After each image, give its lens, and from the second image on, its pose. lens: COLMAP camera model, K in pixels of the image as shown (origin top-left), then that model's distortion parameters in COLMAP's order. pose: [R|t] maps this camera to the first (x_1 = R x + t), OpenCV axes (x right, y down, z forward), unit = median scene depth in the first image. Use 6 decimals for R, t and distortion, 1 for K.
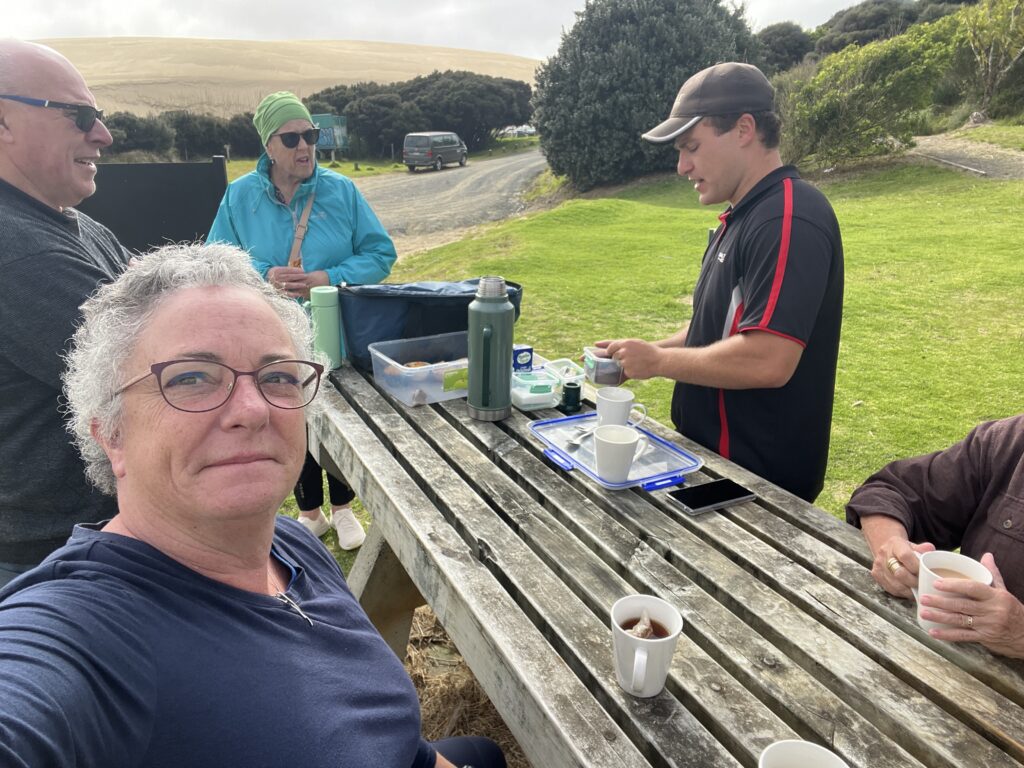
lens RADIAL K [[704.0, 0, 522.4], [0, 704.0, 394.7], [0, 0, 1]] dist [0.058520, -0.060782]
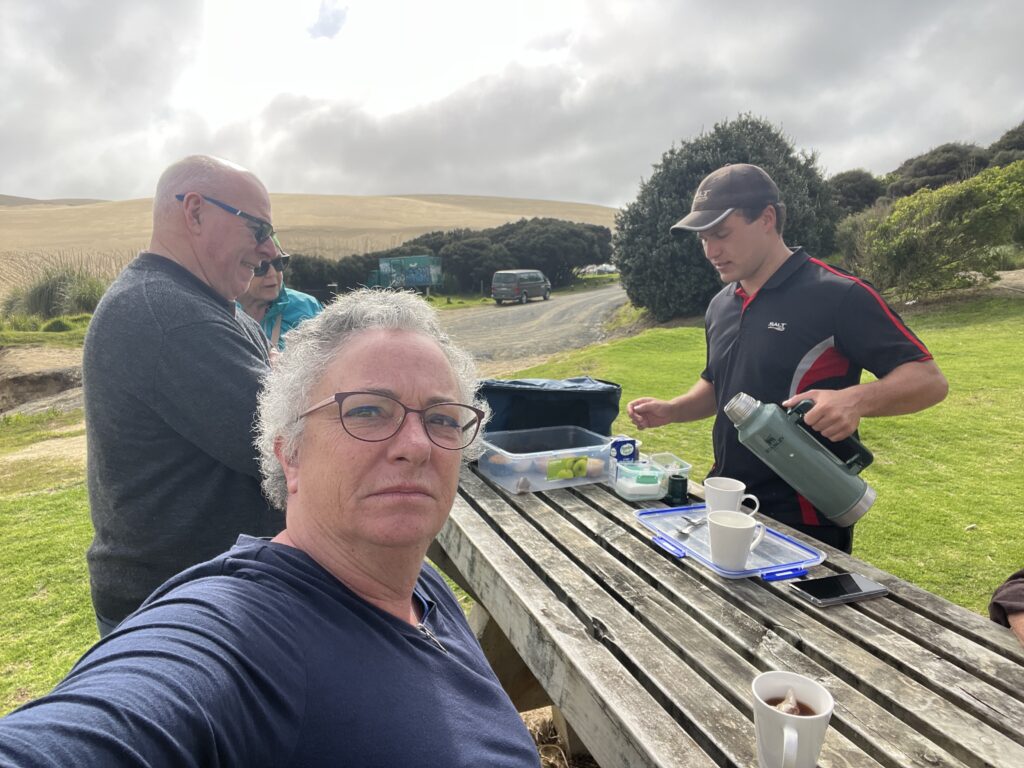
lens RADIAL K [[696.0, 0, 533.4], [0, 696.0, 388.5], [0, 0, 1]] dist [0.065555, -0.080823]
pose [[0.995109, 0.010108, -0.098263, -0.048245], [-0.028068, 0.982682, -0.183164, 0.068177], [0.094710, 0.185026, 0.978159, 0.002562]]
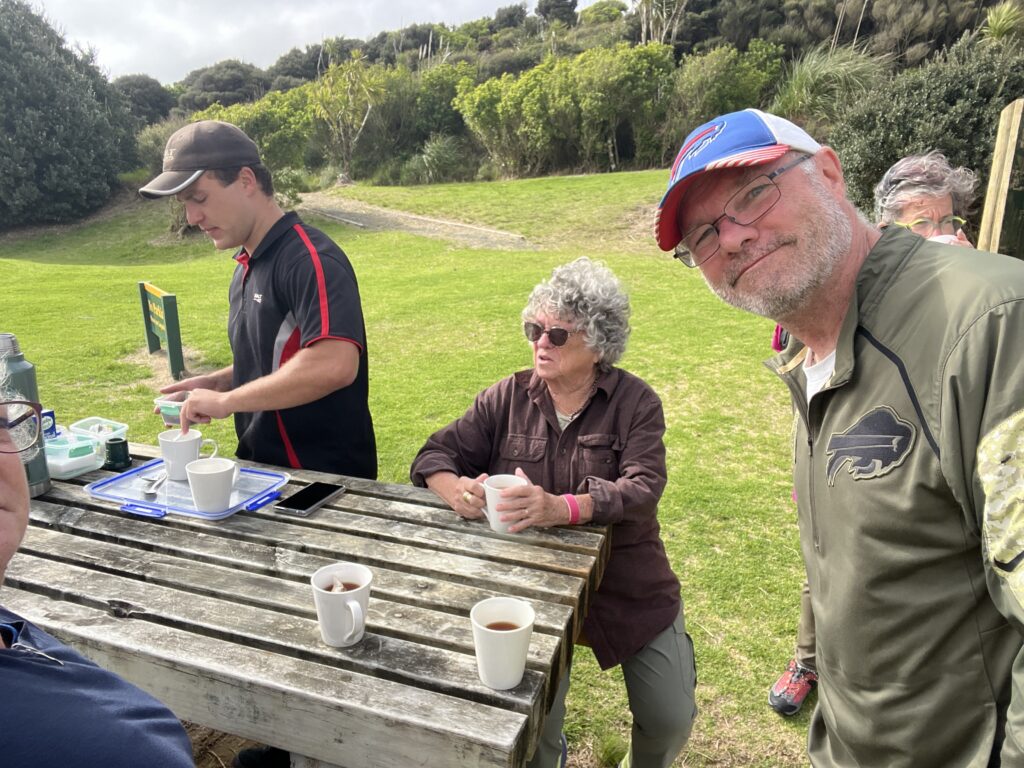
lens RADIAL K [[704.0, 0, 522.4], [0, 704.0, 394.7], [0, 0, 1]] dist [0.058520, -0.060782]
pose [[0.715727, -0.172824, 0.676658, -0.238983], [0.218978, 0.975572, 0.017547, 0.038843], [-0.663161, 0.135614, 0.736088, -0.080777]]
